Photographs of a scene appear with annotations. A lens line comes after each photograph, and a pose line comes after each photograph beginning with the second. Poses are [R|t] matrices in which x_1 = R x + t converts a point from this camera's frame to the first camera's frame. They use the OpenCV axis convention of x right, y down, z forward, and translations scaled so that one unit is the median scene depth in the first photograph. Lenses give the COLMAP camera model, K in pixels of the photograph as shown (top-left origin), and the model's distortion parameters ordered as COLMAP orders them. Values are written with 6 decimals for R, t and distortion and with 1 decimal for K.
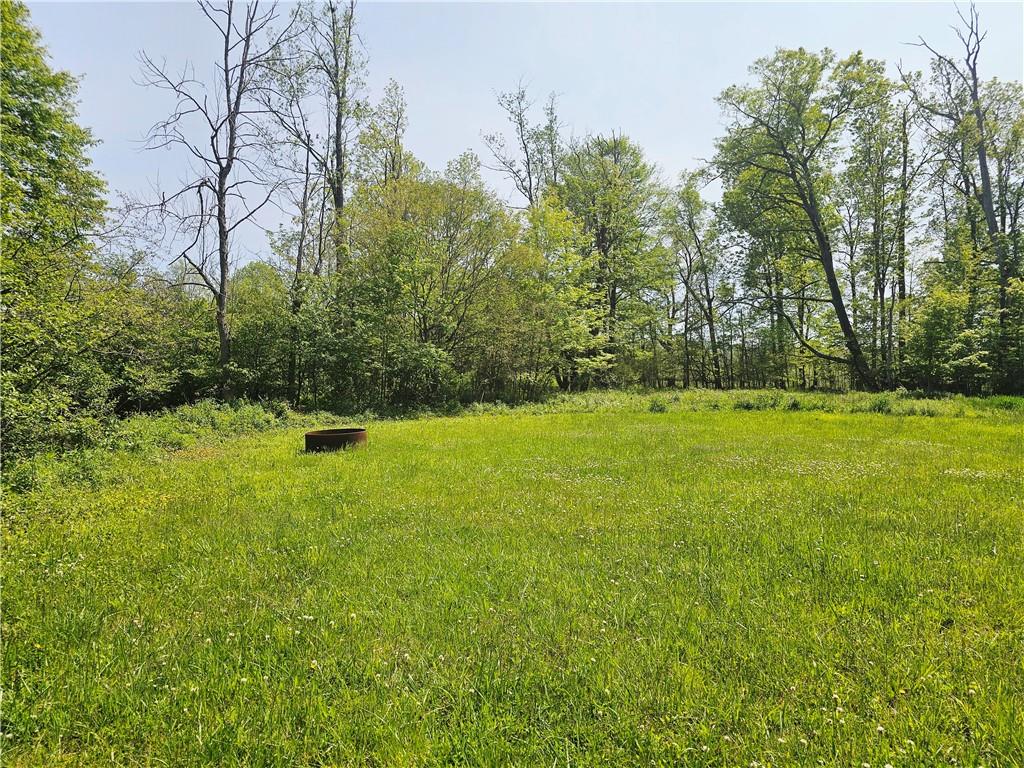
lens RADIAL K [[704.5, 0, 515.0], [0, 704.5, 376.3], [0, 0, 1]] dist [0.074885, -0.049770]
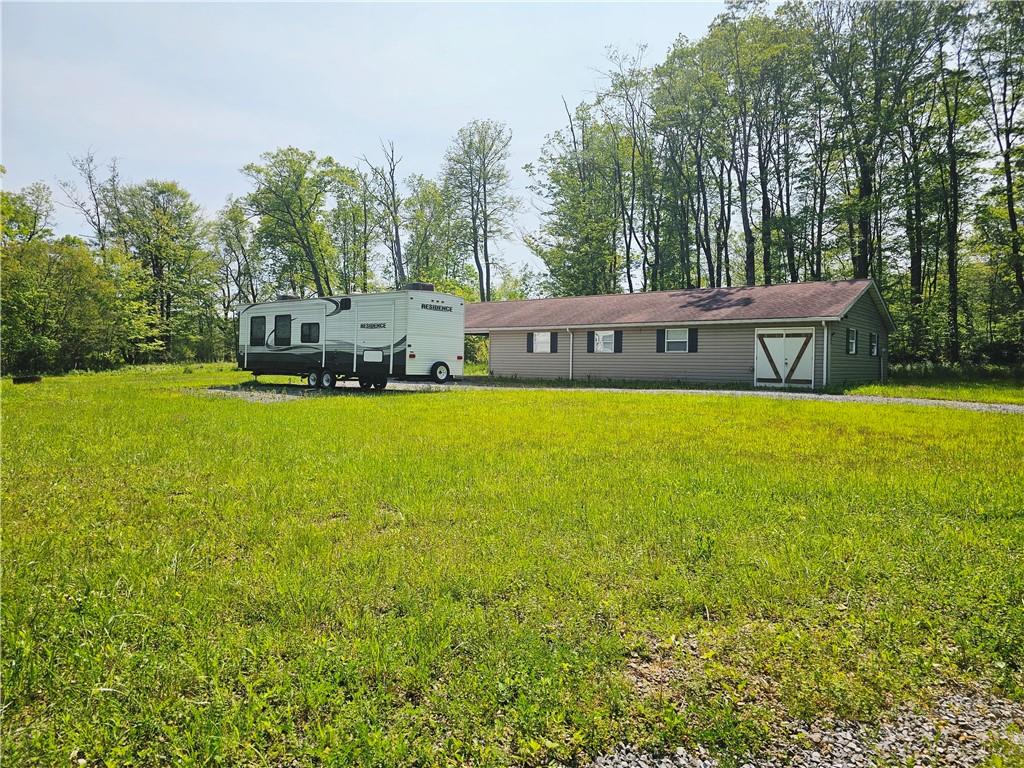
lens RADIAL K [[704.5, 0, 511.5], [0, 704.5, 382.6], [0, 0, 1]] dist [0.074885, -0.049770]
pose [[0.846888, -0.020187, 0.531389, -0.051032], [-0.002375, 0.999126, 0.041742, -0.005118], [-0.531767, -0.036612, 0.846099, -0.686357]]
